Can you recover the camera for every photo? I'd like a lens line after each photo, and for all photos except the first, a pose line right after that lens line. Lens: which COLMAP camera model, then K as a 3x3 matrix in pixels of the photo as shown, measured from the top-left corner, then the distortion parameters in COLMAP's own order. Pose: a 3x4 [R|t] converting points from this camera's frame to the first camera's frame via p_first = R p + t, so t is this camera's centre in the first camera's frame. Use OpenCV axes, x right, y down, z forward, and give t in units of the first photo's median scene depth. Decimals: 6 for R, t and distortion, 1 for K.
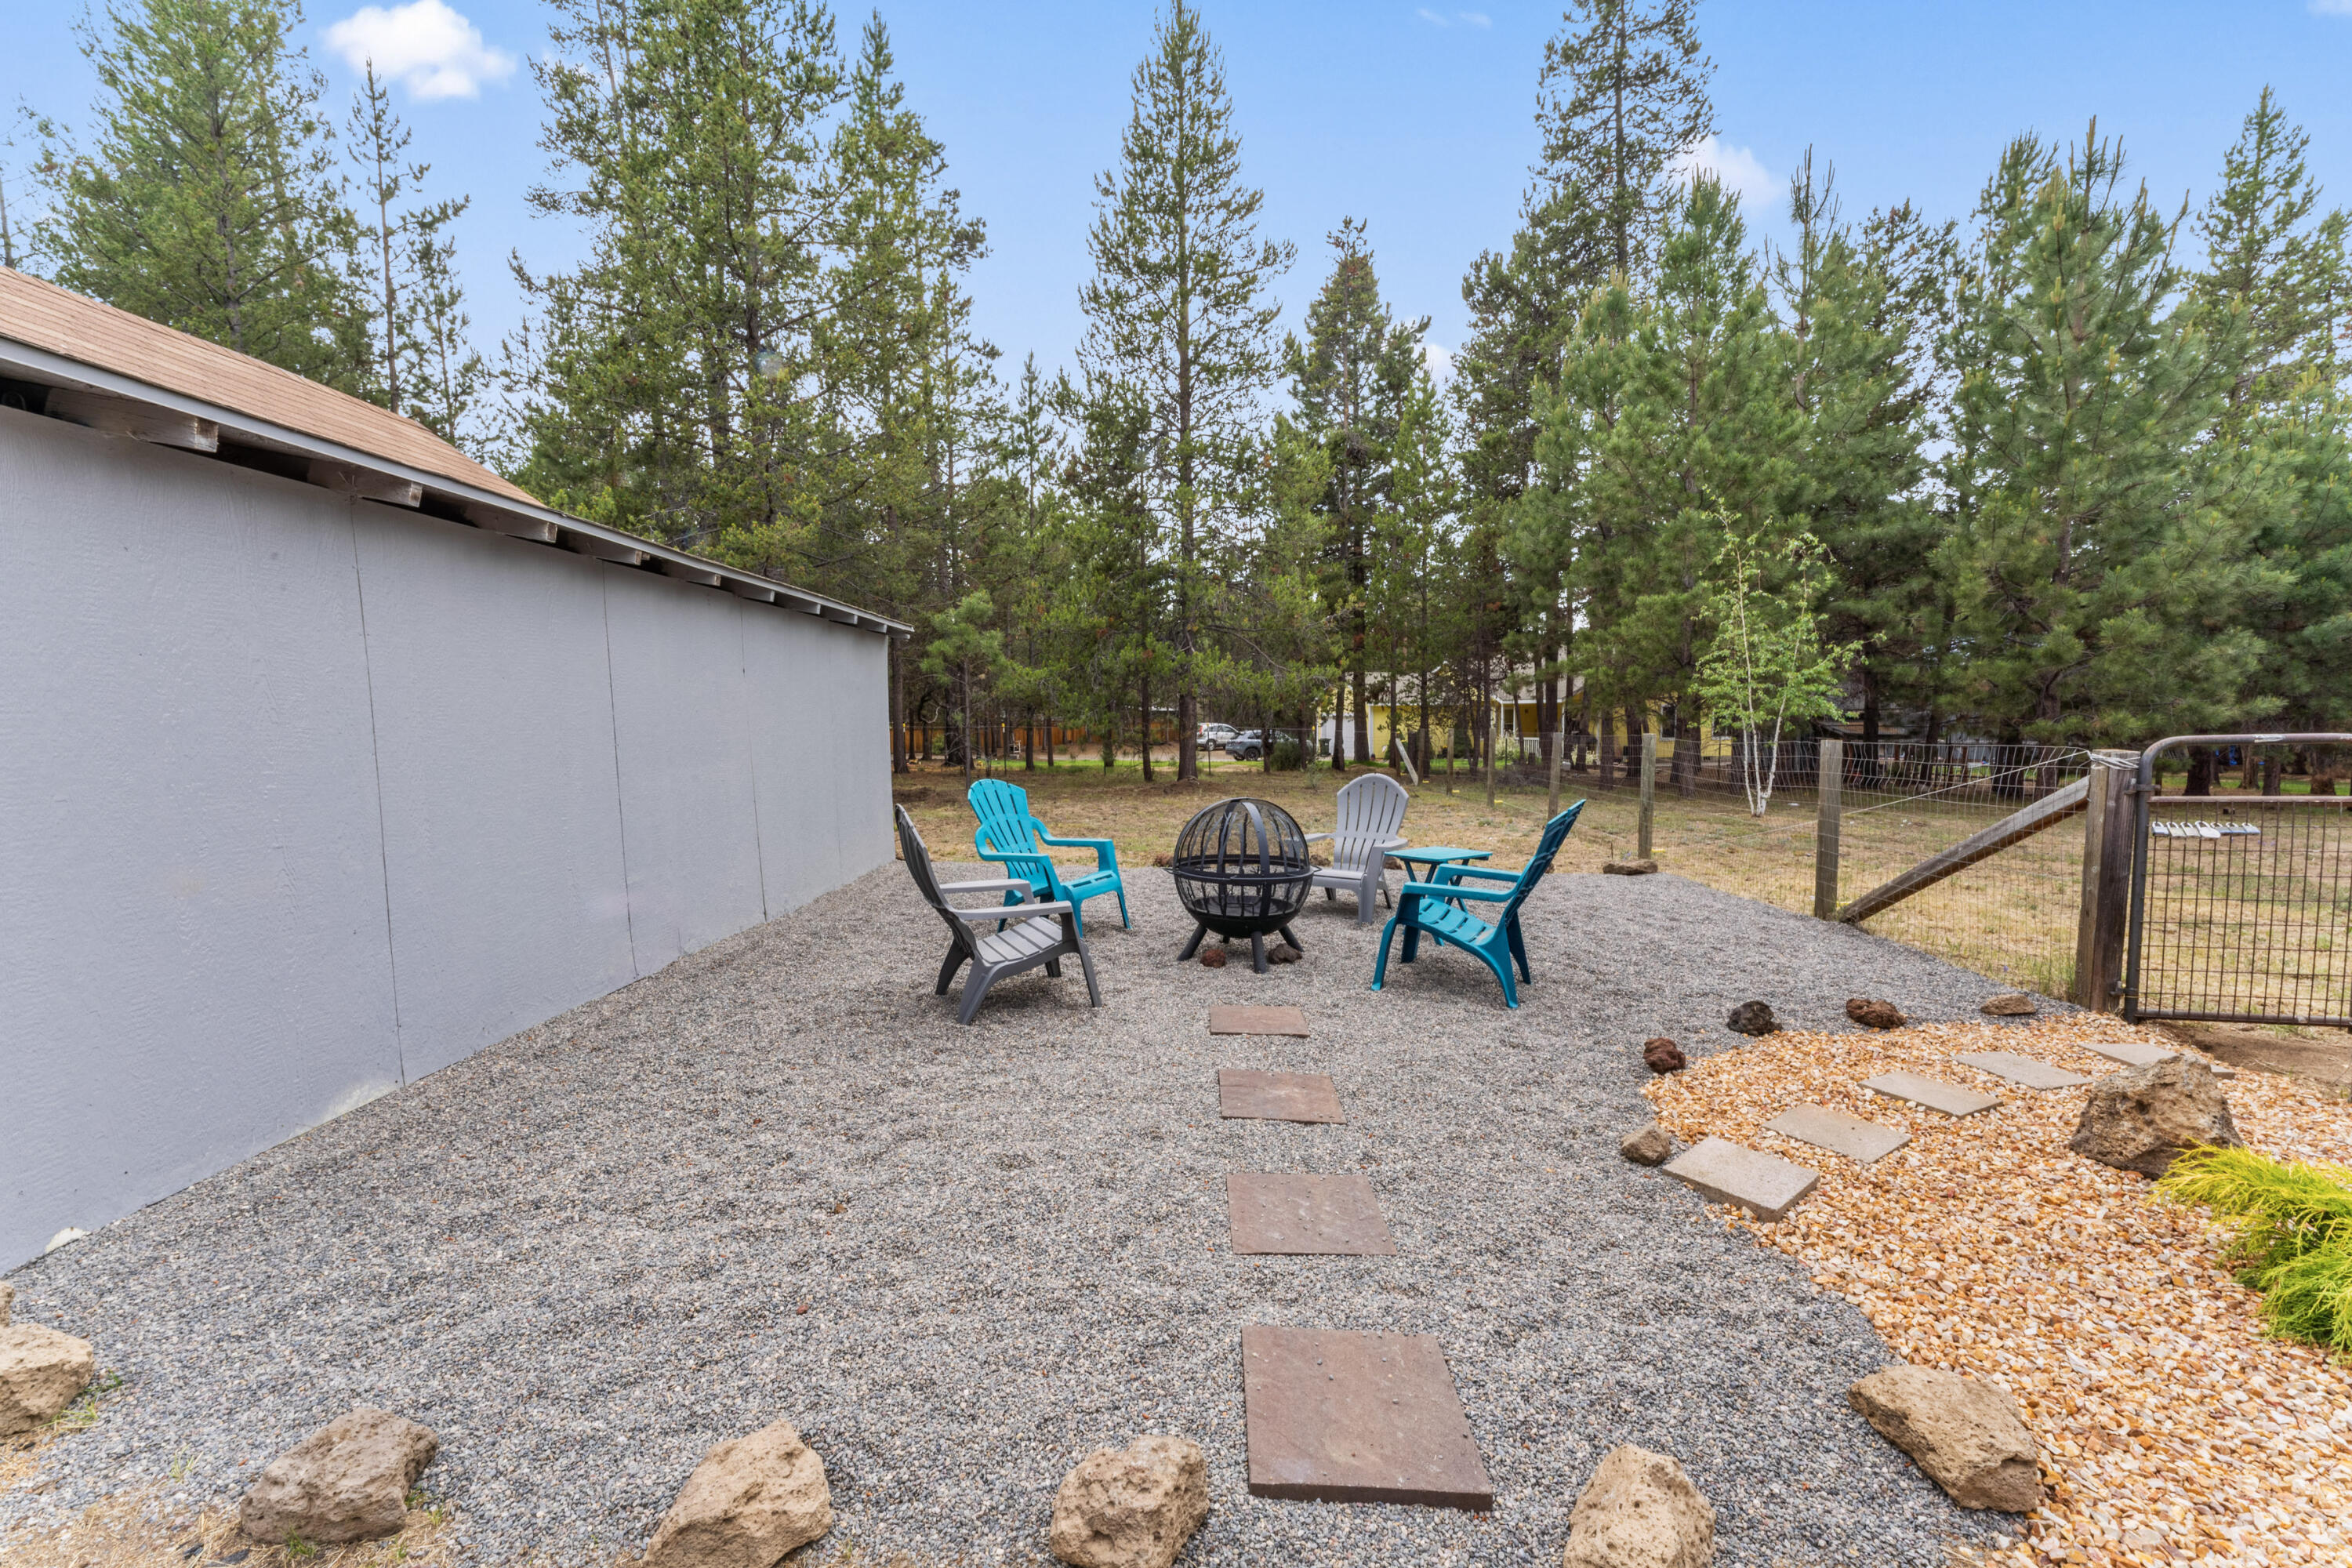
lens RADIAL K [[927.3, 0, 1176.0], [0, 927.3, 784.0], [0, 0, 1]] dist [-0.000565, -0.000114]
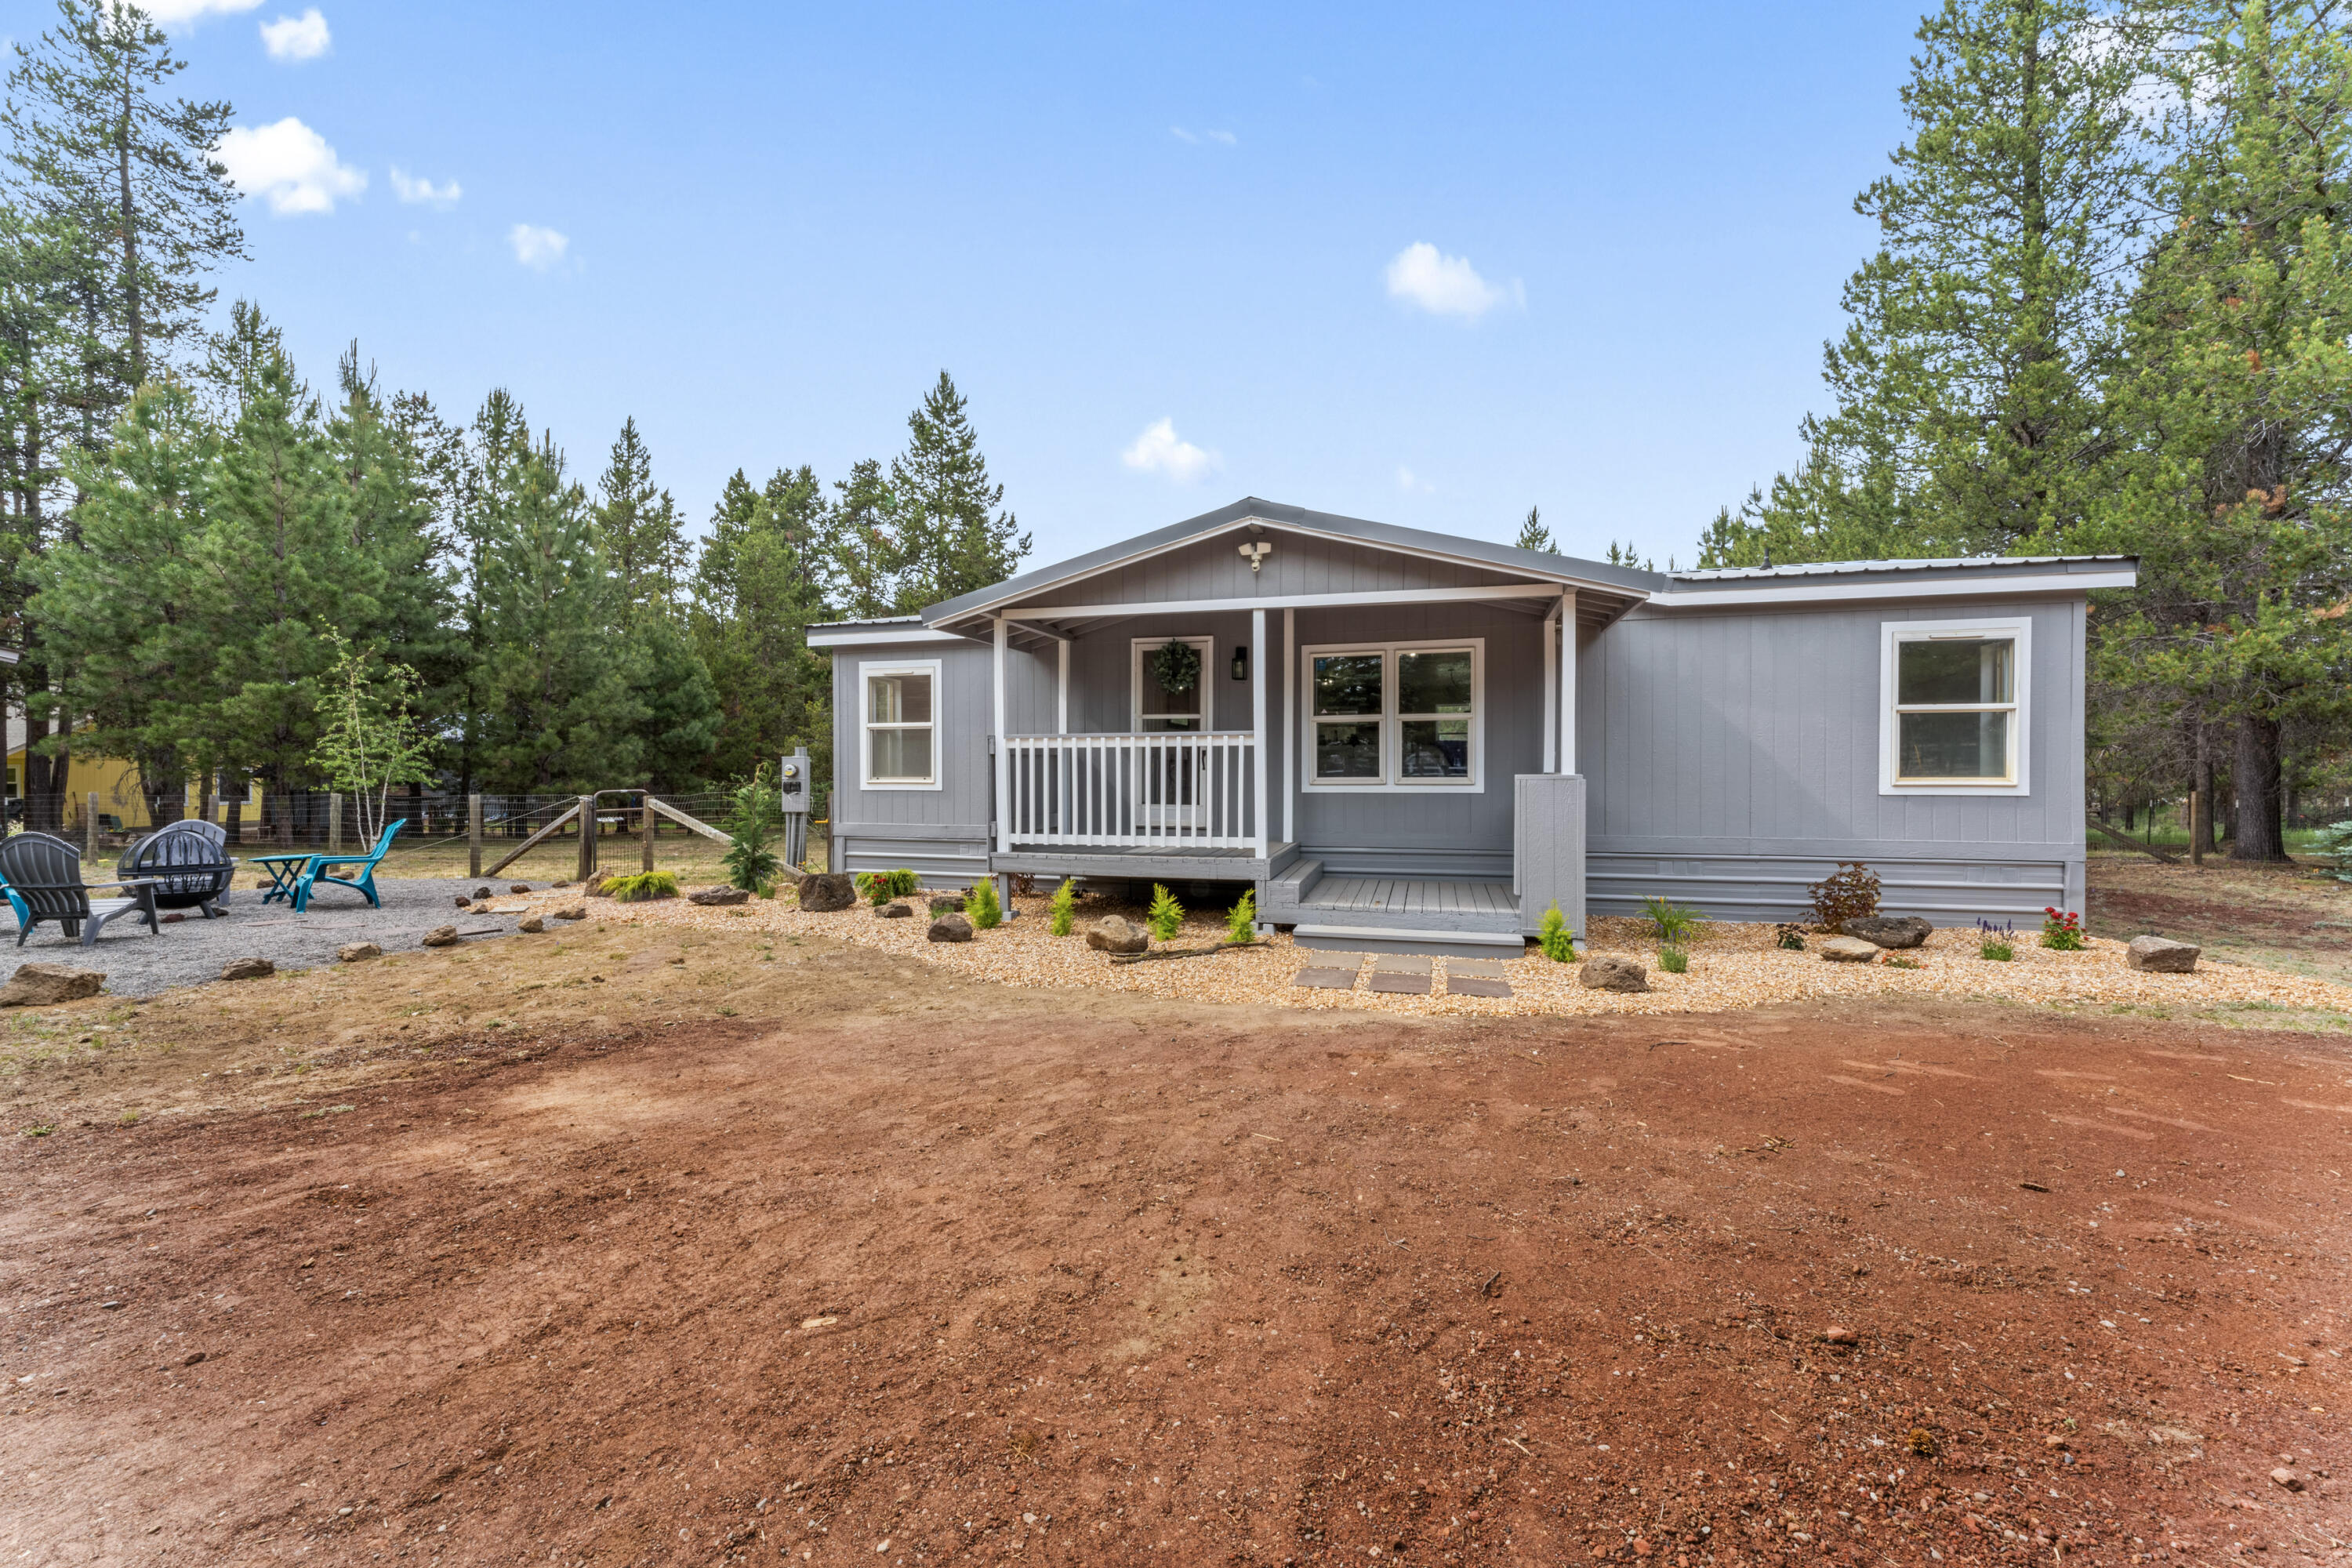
lens RADIAL K [[940.2, 0, 1176.0], [0, 940.2, 784.0], [0, 0, 1]] dist [0.000418, 0.000093]
pose [[0.208529, -0.000435, 0.978016, -0.440800], [0.067834, 0.997598, -0.014020, 0.027818], [-0.975661, 0.069266, 0.208058, -0.422676]]
